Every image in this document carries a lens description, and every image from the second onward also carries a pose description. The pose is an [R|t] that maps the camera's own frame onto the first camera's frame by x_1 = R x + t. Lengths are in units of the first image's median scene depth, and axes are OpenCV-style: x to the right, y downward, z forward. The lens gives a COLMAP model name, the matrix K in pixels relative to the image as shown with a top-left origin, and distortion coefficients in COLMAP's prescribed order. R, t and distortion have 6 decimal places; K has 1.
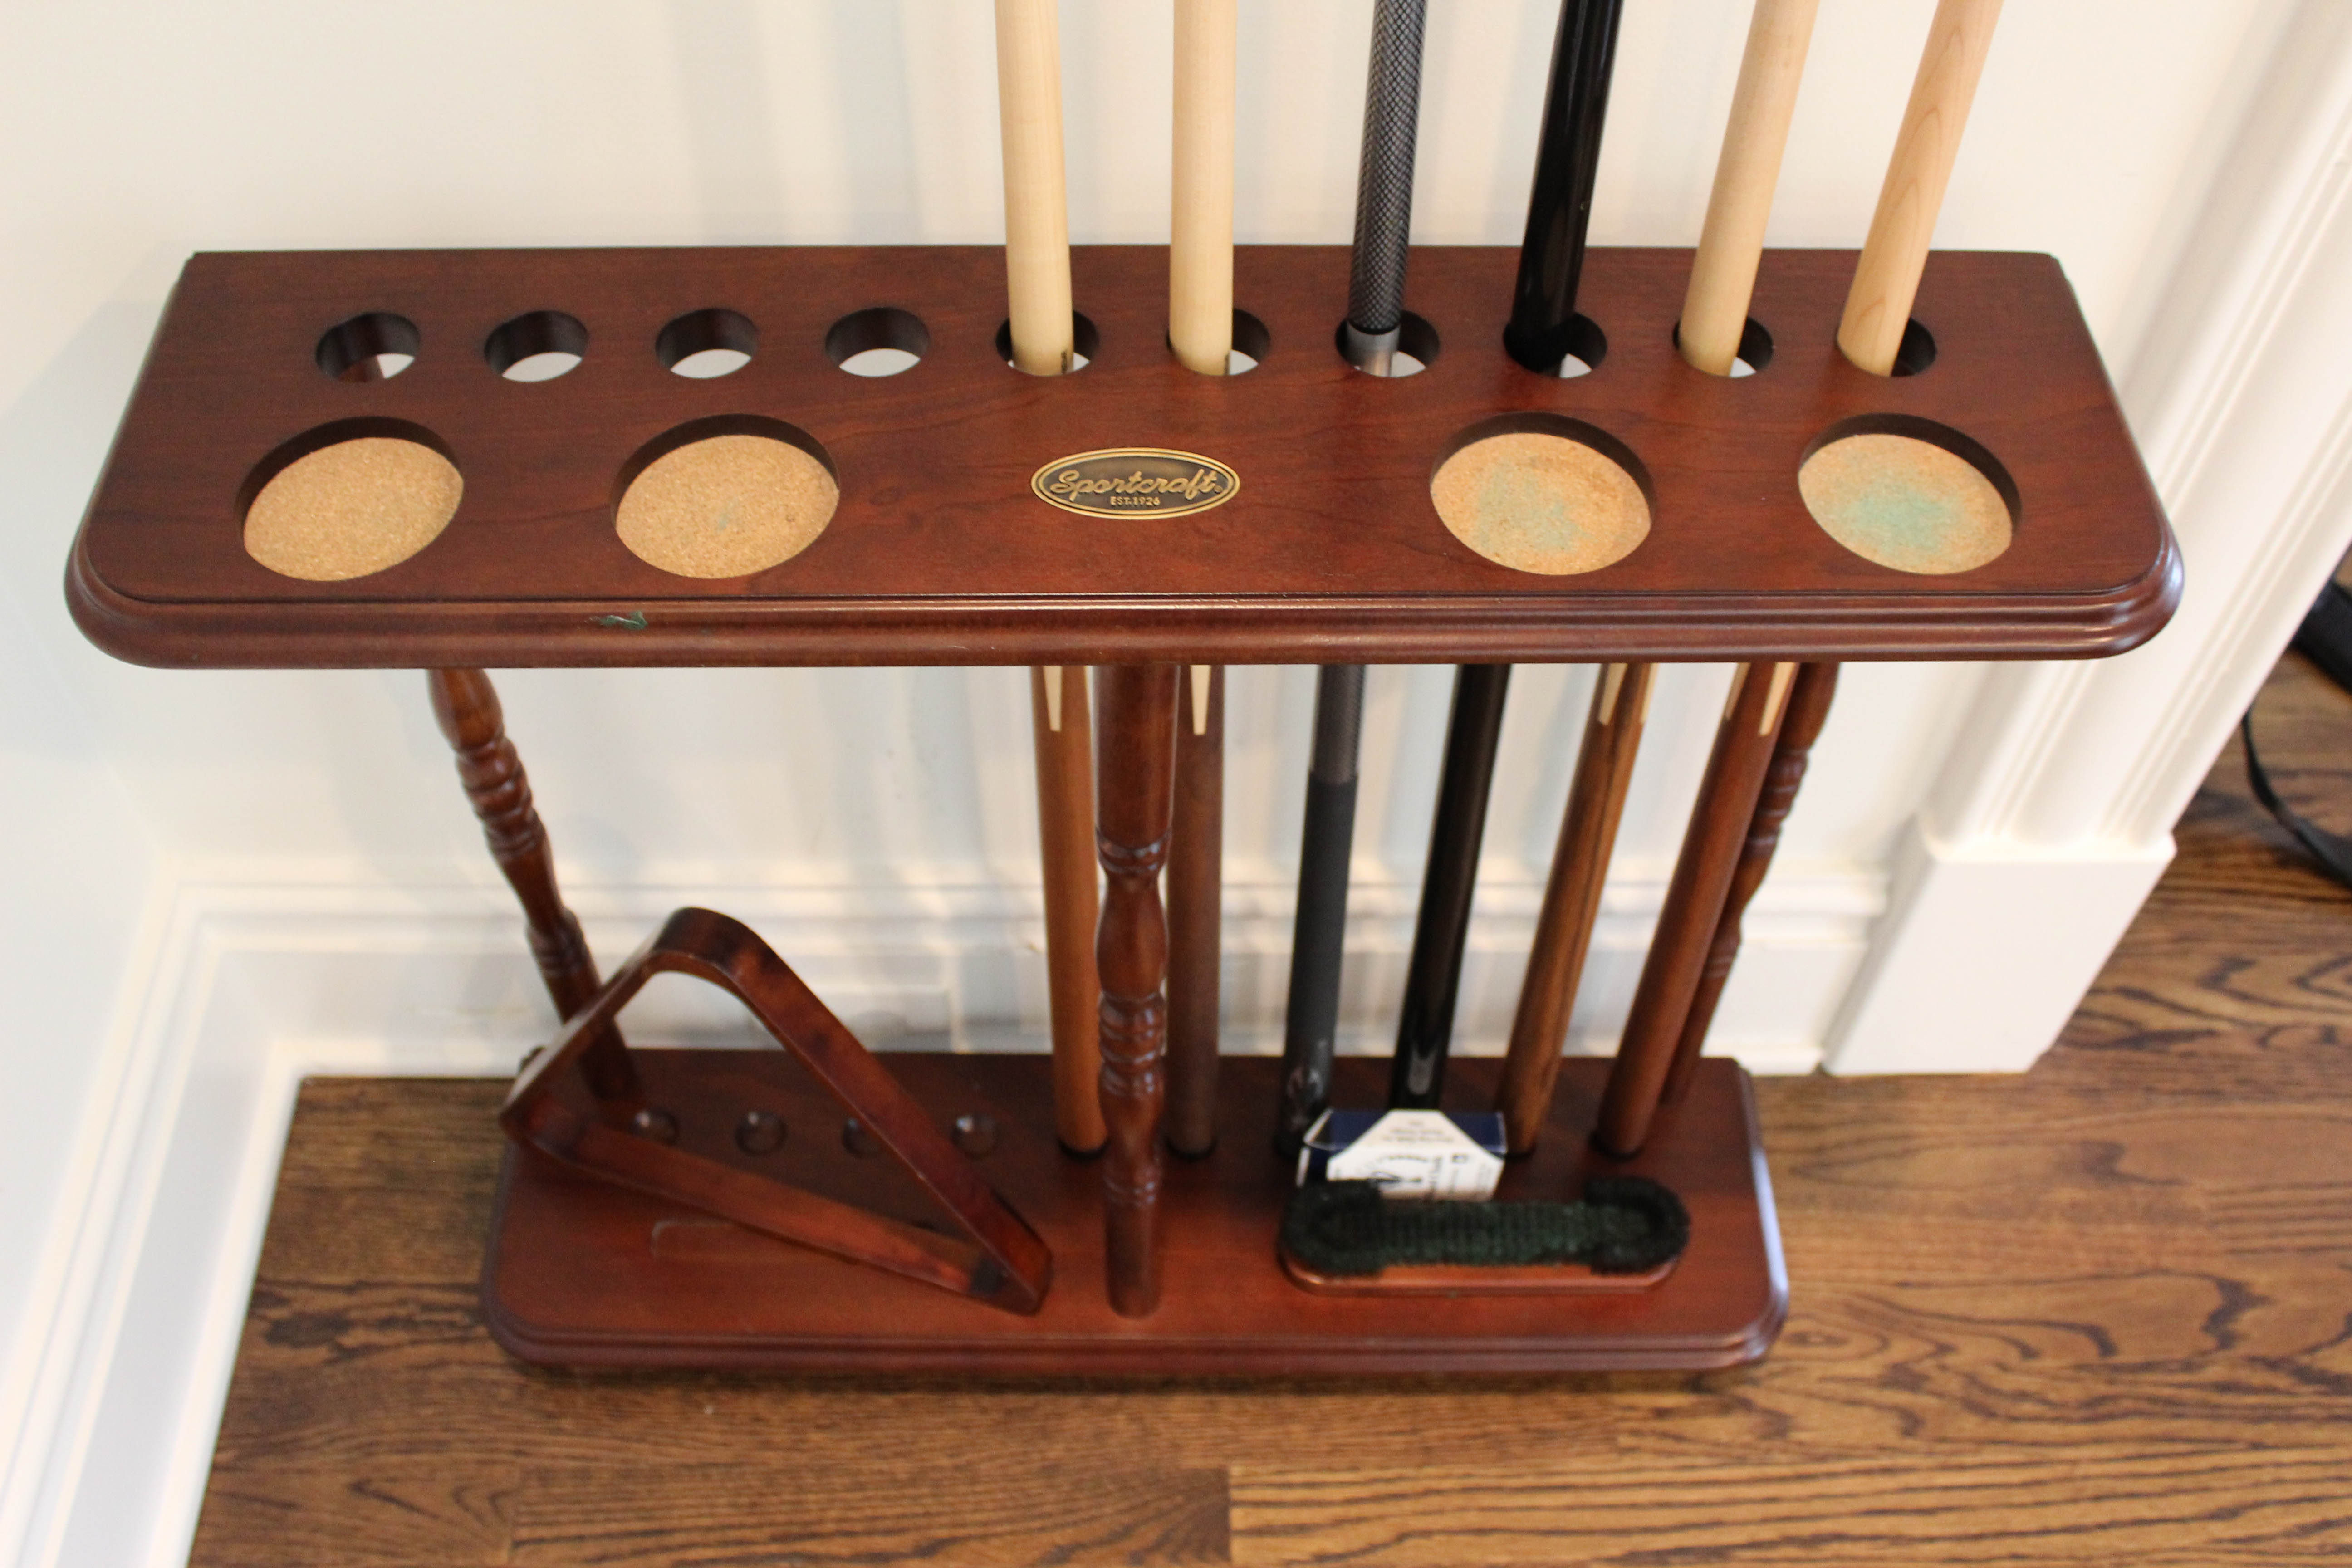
lens RADIAL K [[2269.4, 0, 1176.0], [0, 2269.4, 784.0], [0, 0, 1]] dist [-0.103322, 0.025607]
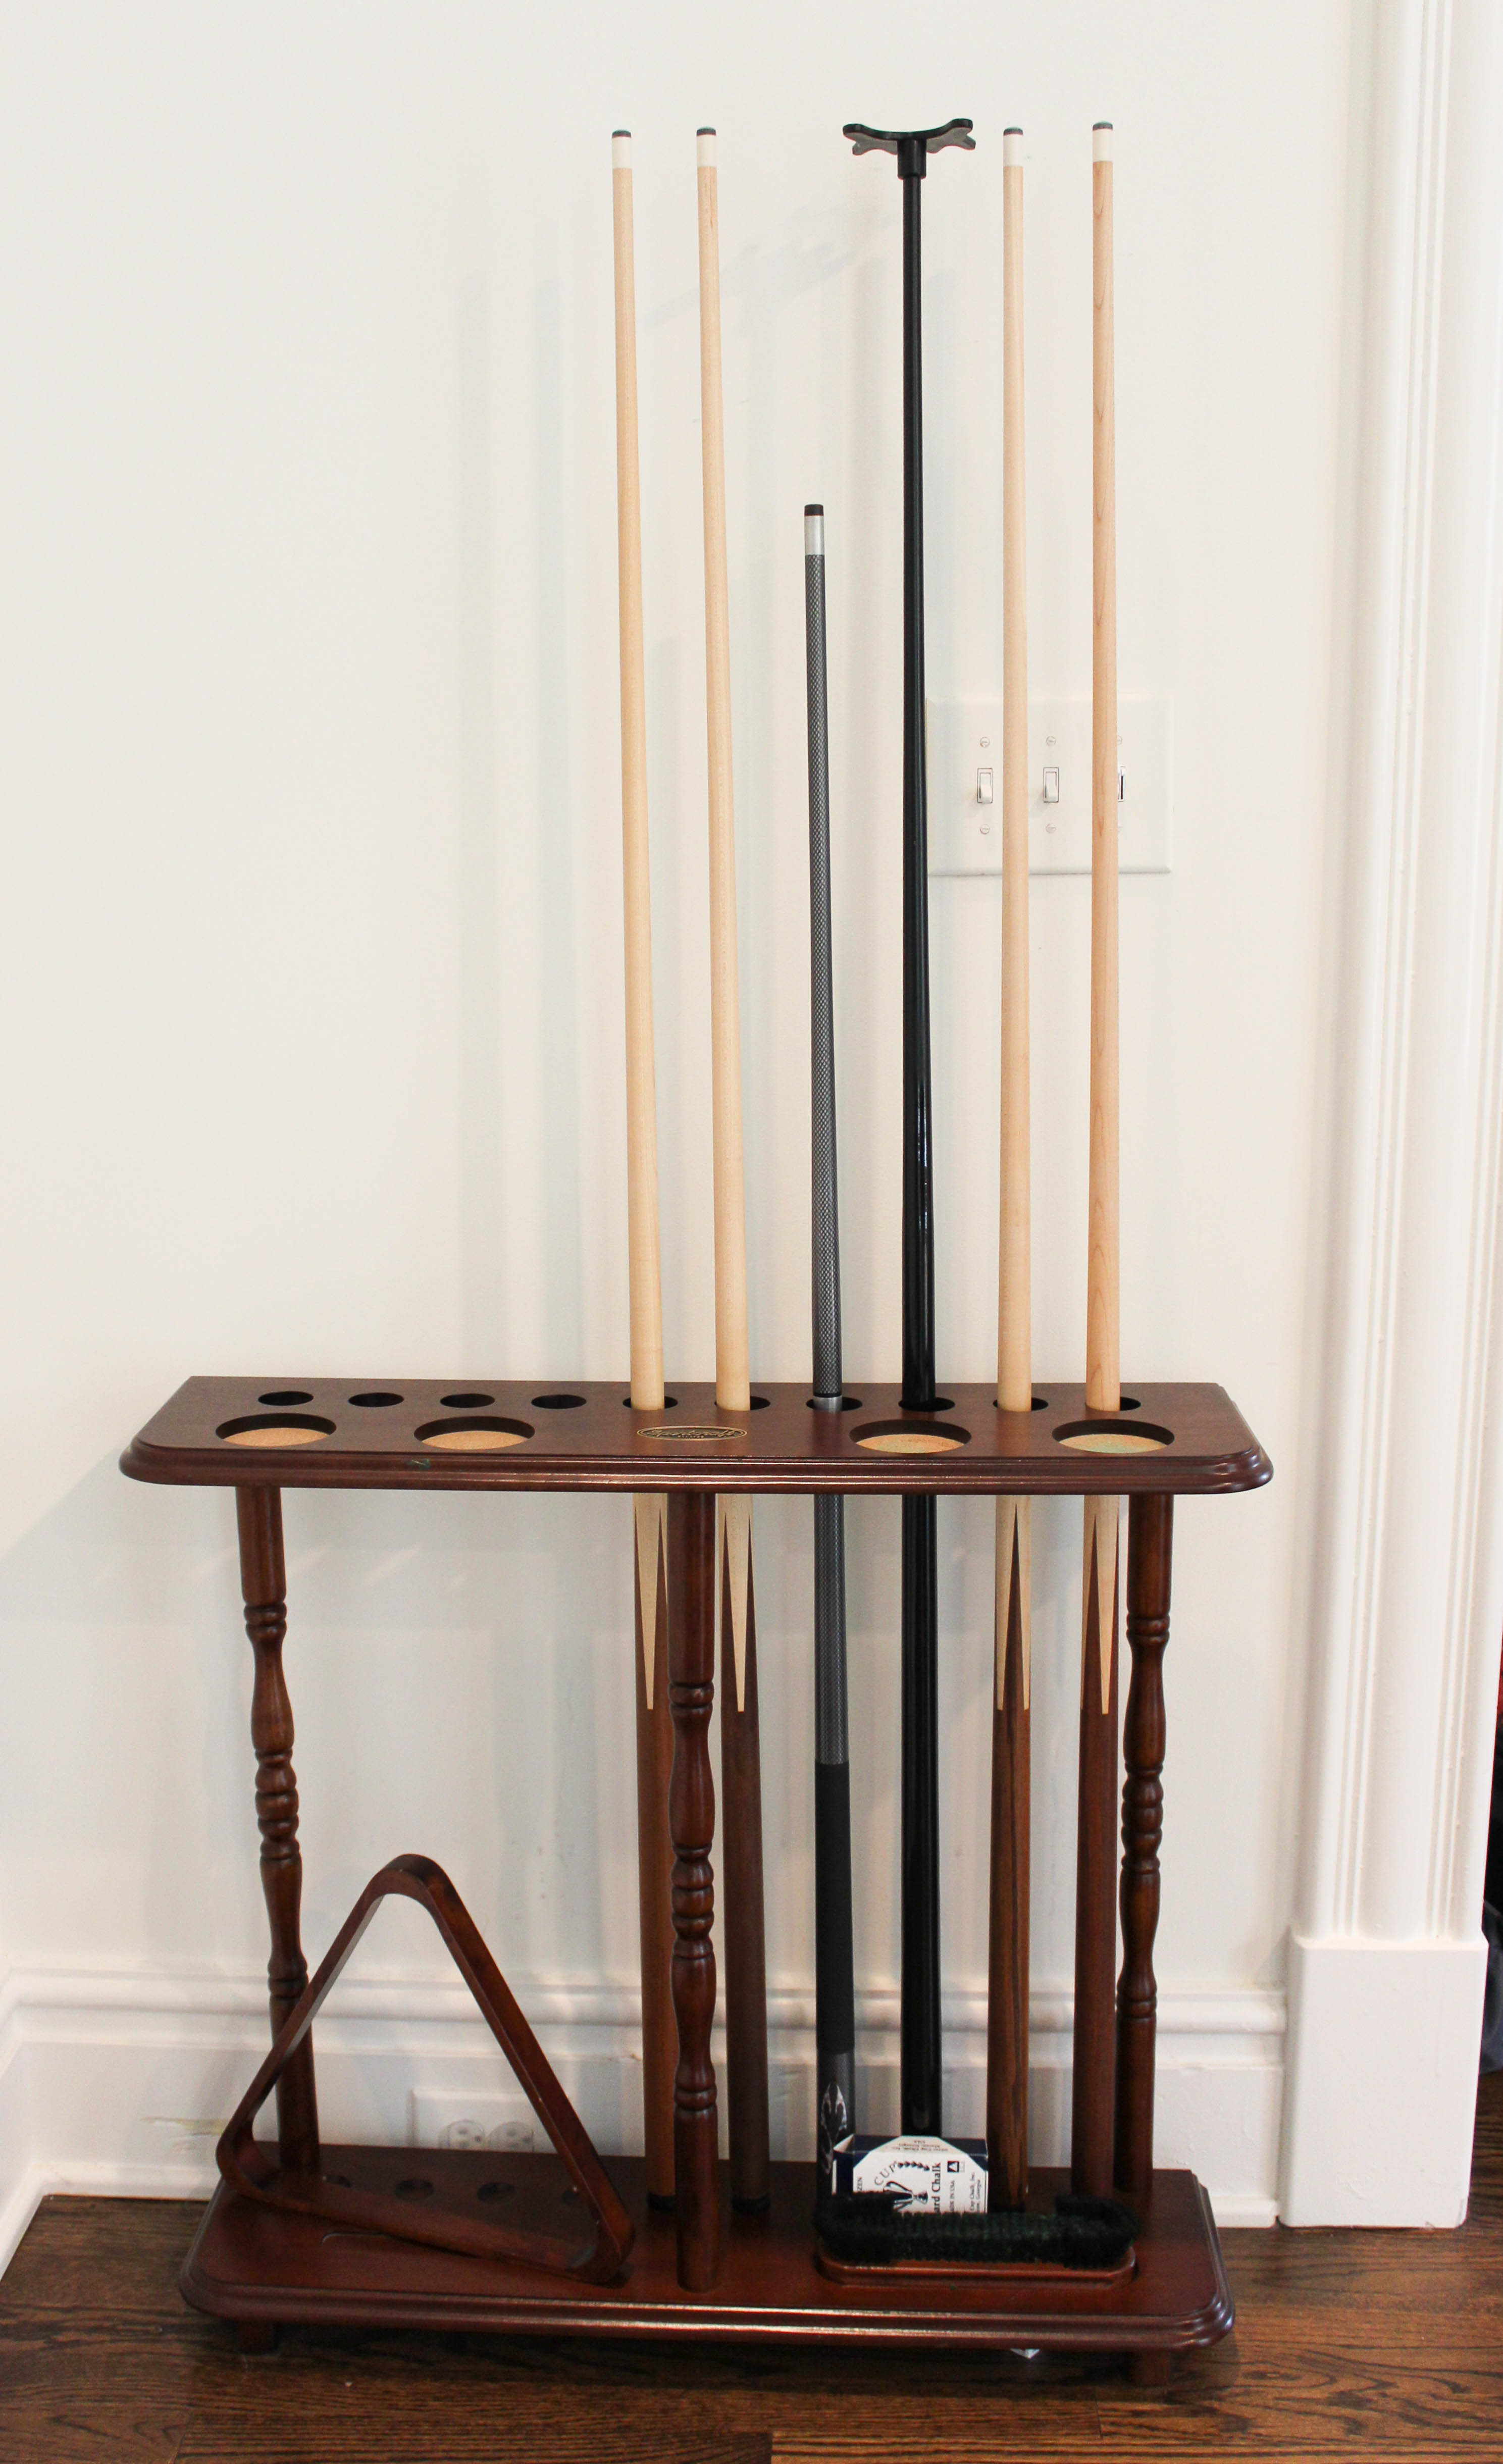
lens RADIAL K [[2620.6, 0, 678.2], [0, 2620.6, 1229.5], [0, 0, 1]] dist [-0.134873, 0.184815]
pose [[0.997080, -0.010572, -0.075631, 0.082864], [-0.041674, 0.754573, -0.654891, 0.707886], [0.063993, 0.656131, 0.751929, -0.451135]]
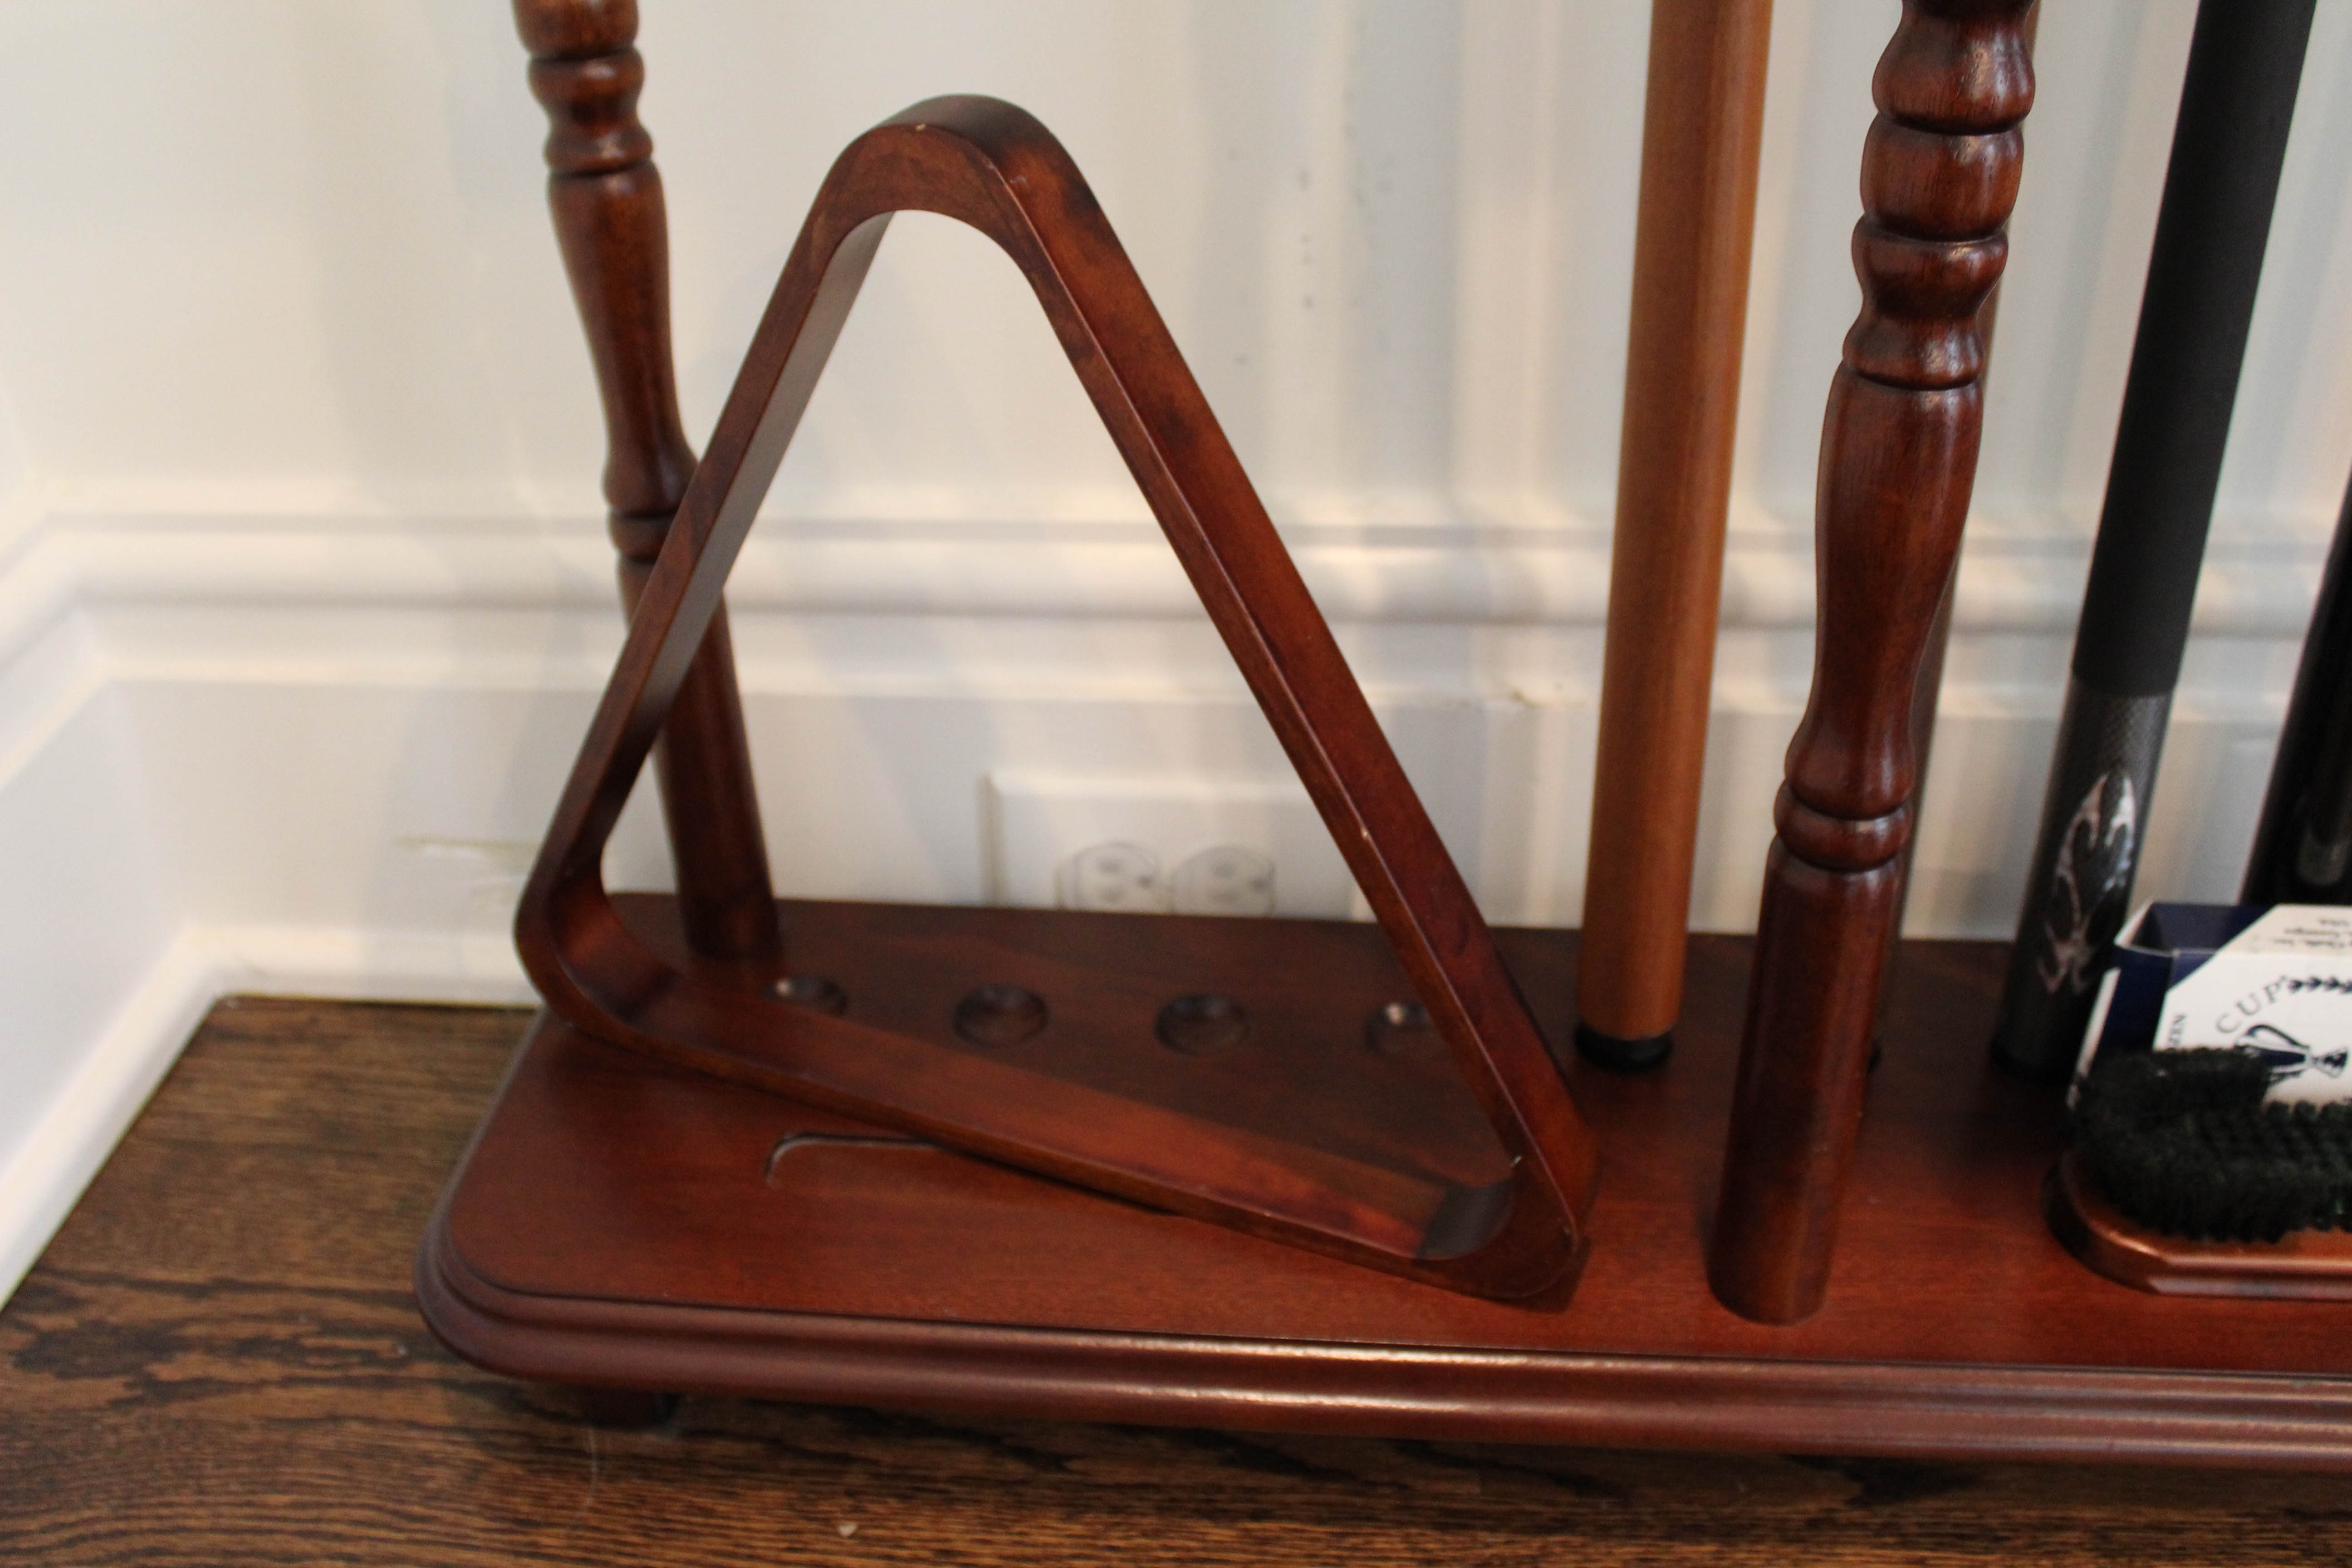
lens RADIAL K [[2154.6, 0, 1176.0], [0, 2154.6, 784.0], [0, 0, 1]] dist [-0.117164, 0.069829]
pose [[0.995243, 0.014546, -0.096332, -0.097575], [-0.047168, 0.937122, -0.345800, 0.281257], [0.085244, 0.348699, 0.933350, 0.527944]]
